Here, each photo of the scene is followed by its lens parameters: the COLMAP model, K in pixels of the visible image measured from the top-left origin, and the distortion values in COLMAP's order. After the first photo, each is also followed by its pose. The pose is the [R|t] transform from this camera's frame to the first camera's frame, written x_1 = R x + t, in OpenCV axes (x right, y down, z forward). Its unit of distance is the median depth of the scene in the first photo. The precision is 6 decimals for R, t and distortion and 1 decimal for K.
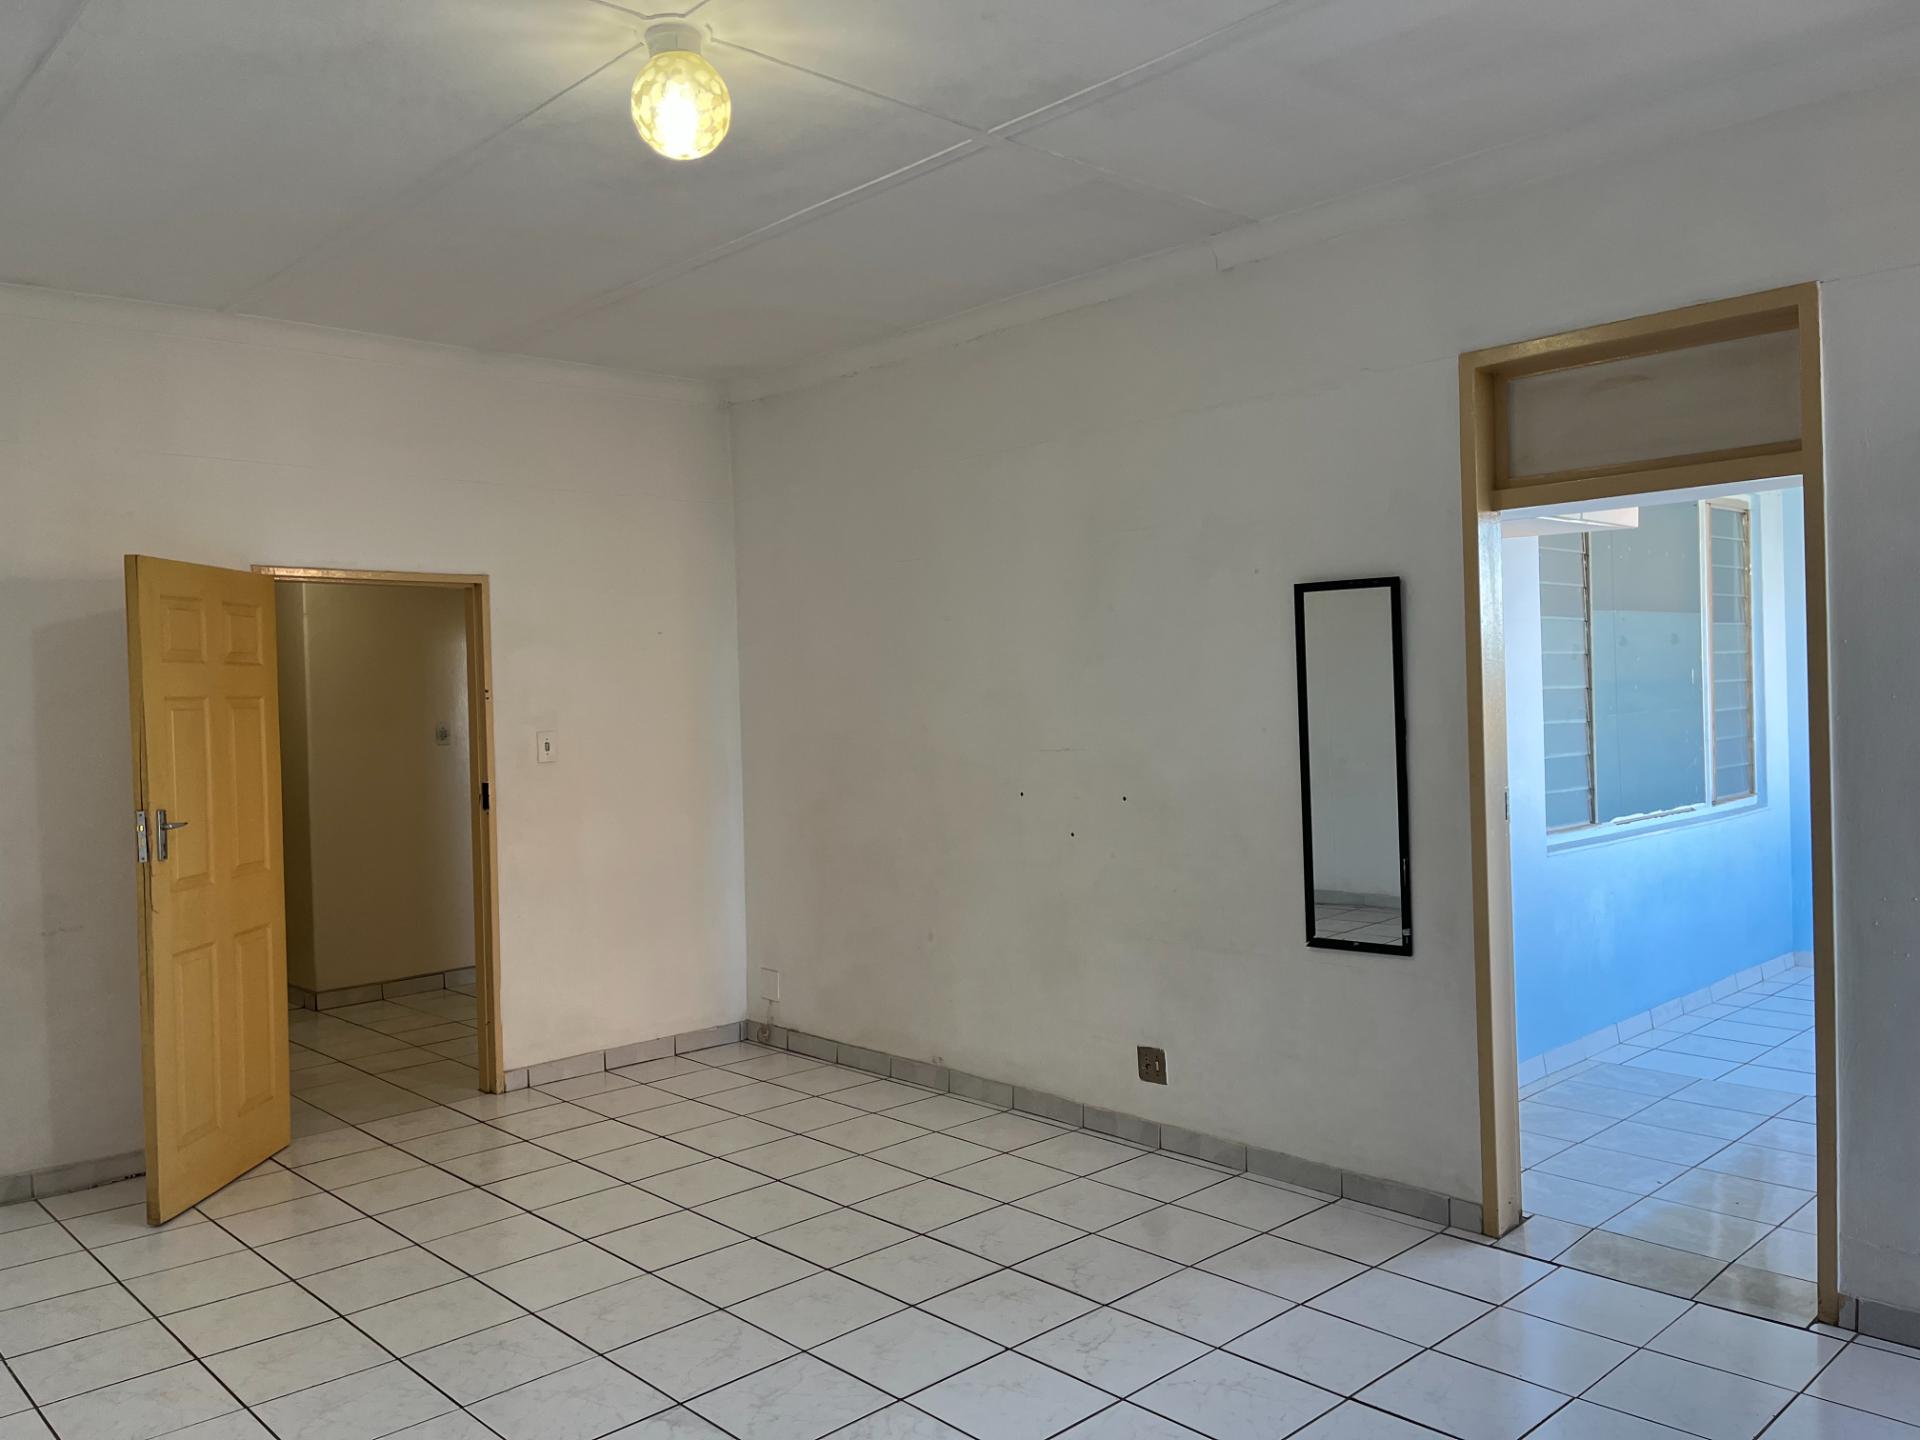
lens RADIAL K [[1457.4, 0, 955.2], [0, 1457.4, 709.0], [0, 0, 1]] dist [0.069205, -0.088086]
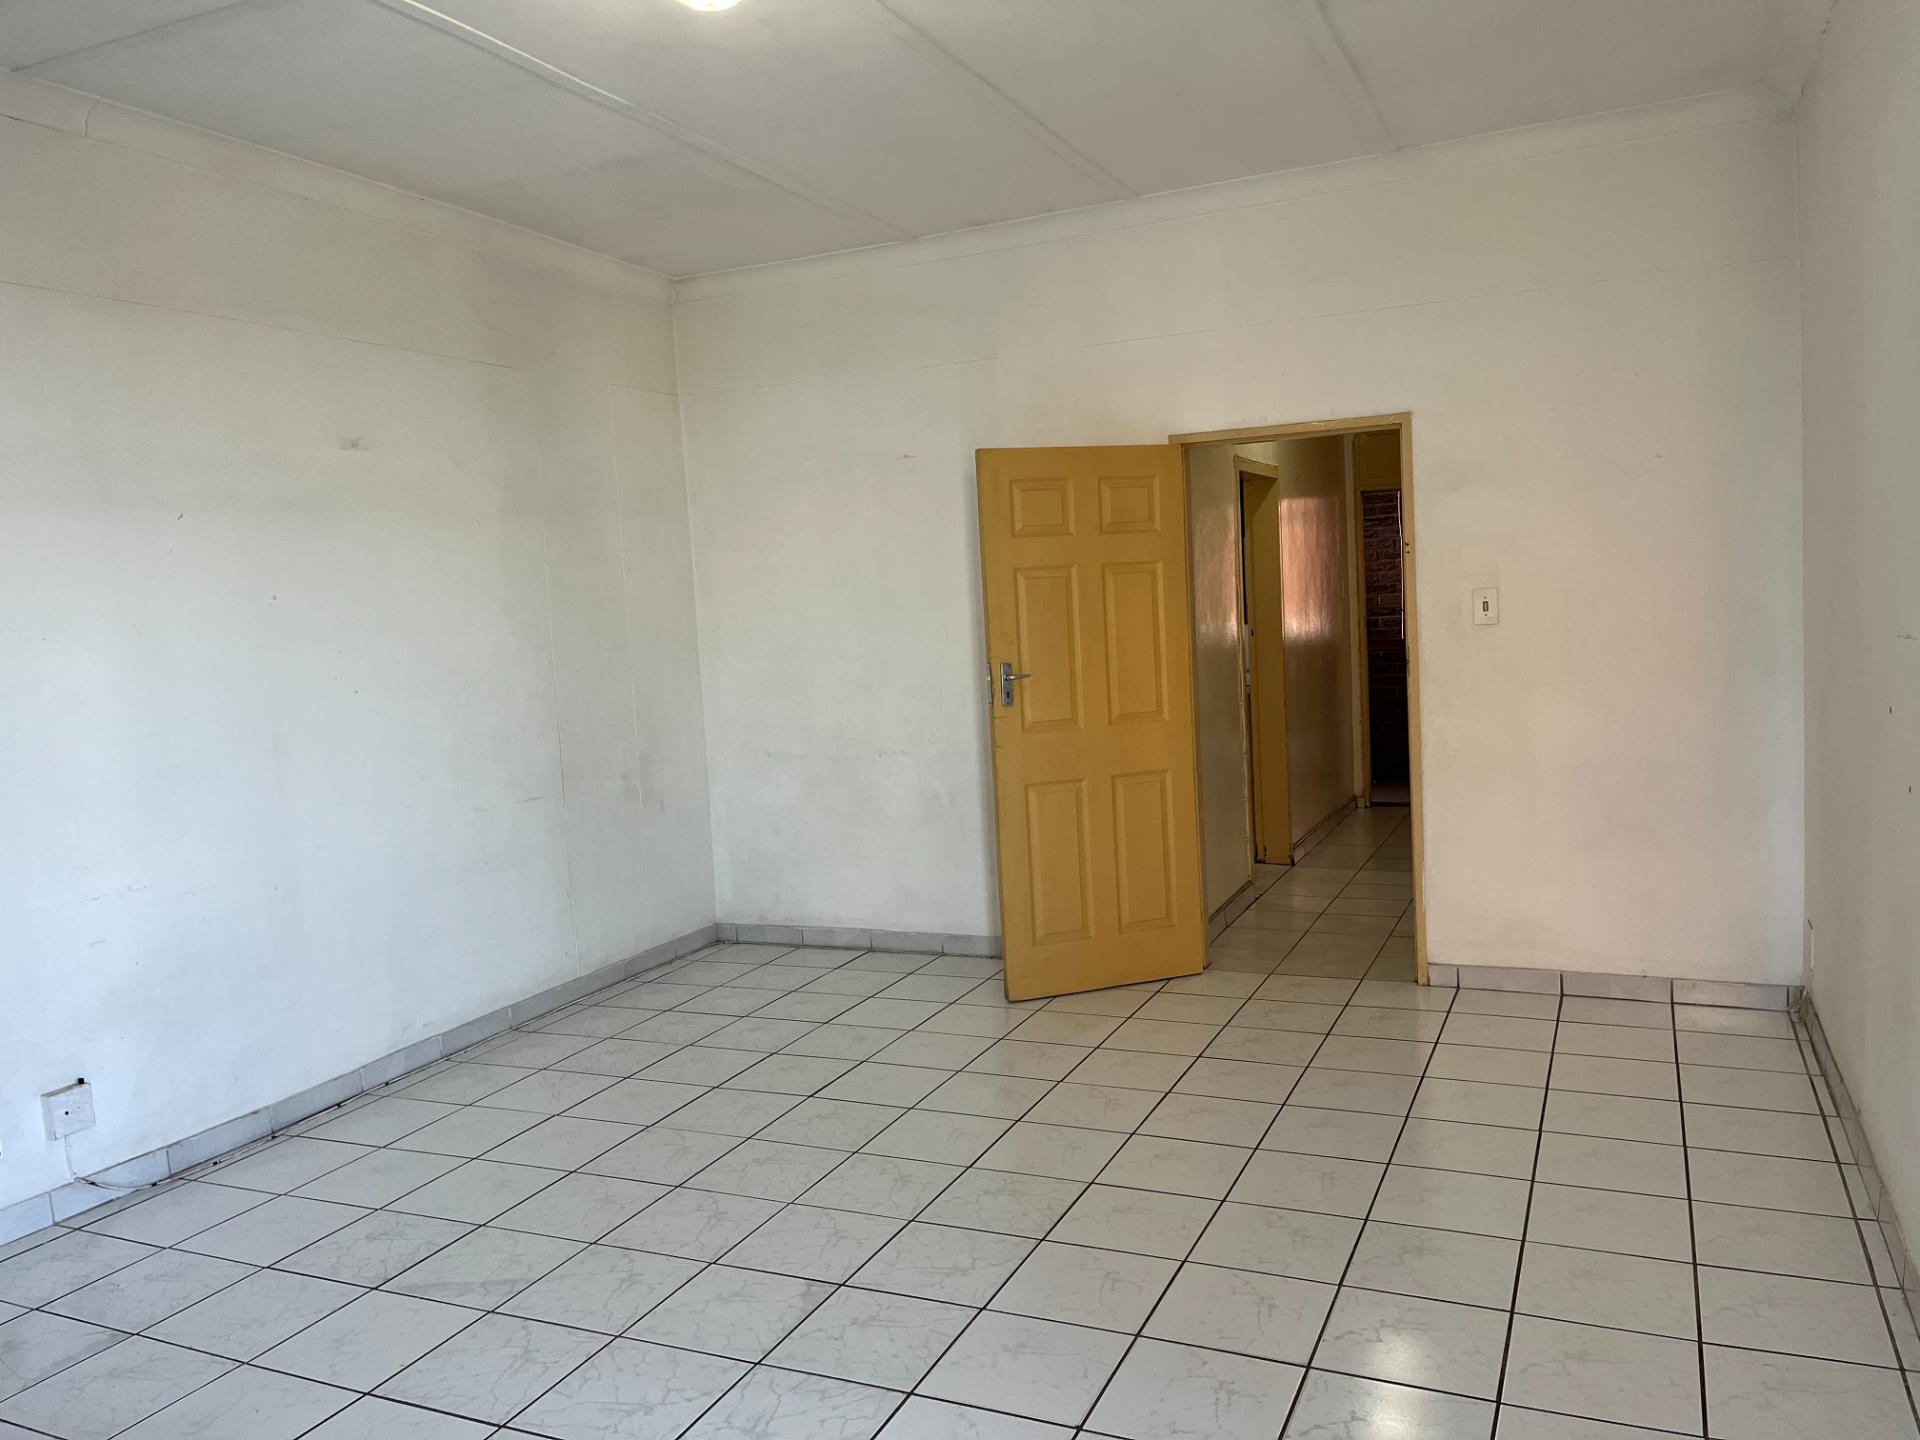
lens RADIAL K [[1457.4, 0, 962.1], [0, 1457.4, 718.7], [0, 0, 1]] dist [0.069205, -0.088086]
pose [[0.374839, 0.088724, -0.922835, 0.468699], [0.032810, 0.993517, 0.108847, -0.014335], [0.926509, -0.071079, 0.369497, 0.461566]]
